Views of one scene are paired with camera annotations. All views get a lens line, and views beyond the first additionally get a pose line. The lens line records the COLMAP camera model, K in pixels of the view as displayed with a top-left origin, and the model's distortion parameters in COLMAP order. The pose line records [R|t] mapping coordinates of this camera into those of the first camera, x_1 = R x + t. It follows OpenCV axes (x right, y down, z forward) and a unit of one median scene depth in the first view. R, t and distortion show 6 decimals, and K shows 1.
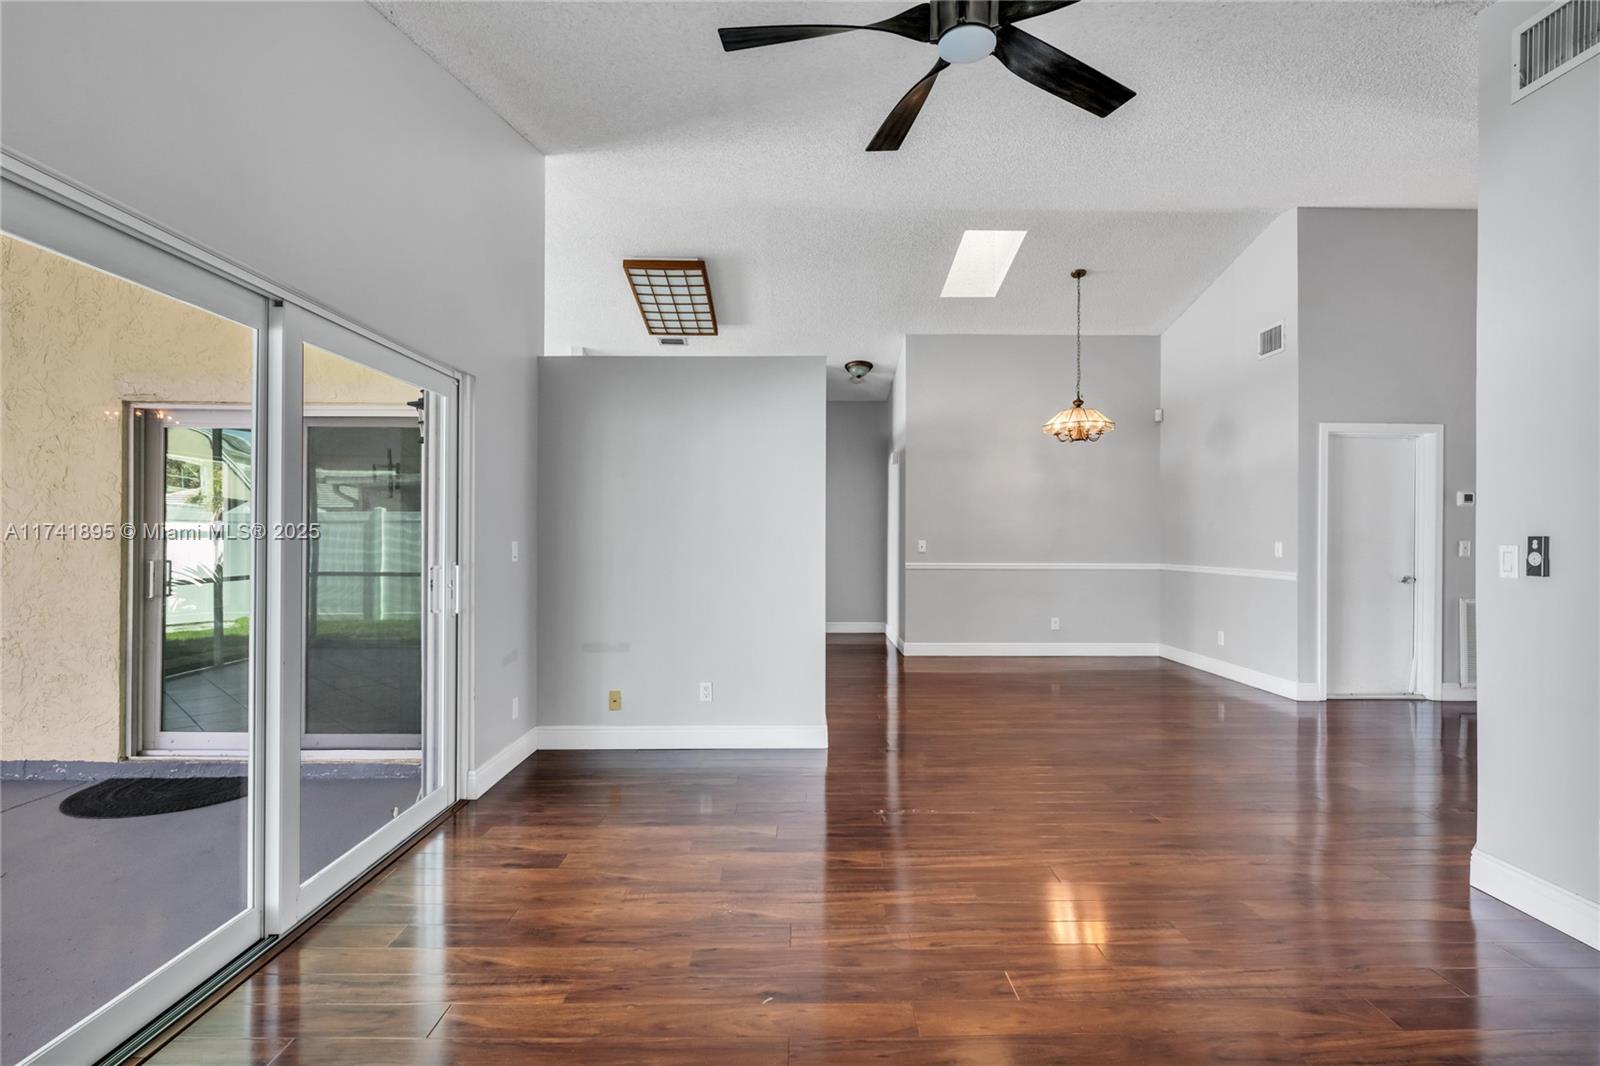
lens RADIAL K [[695.8, 0, 803.1], [0, 695.8, 533.3], [0, 0, 1]] dist [-0.004143, -0.000167]
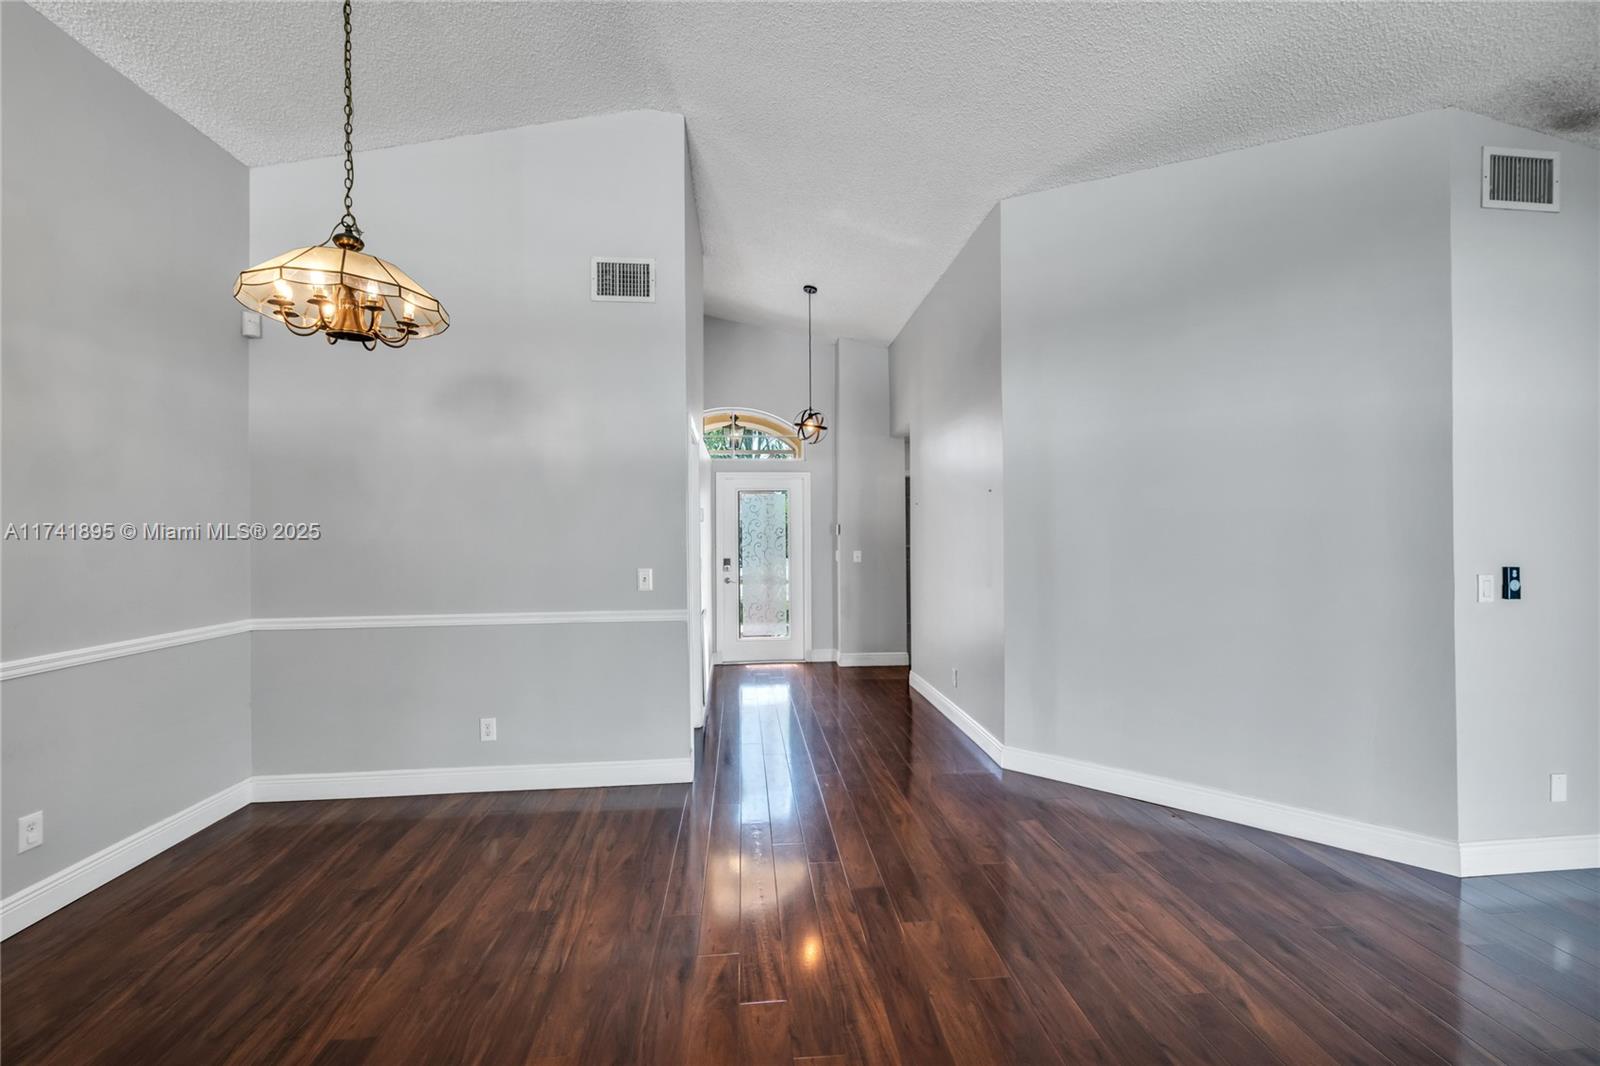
lens RADIAL K [[665.2, 0, 802.1], [0, 665.2, 539.0], [0, 0, 1]] dist [0.002852, -0.000043]
pose [[-0.095003, -0.005074, 0.995464, -0.007433], [0.003994, 0.999977, 0.005478, -0.021852], [-0.995469, 0.004496, -0.094981, 0.900846]]
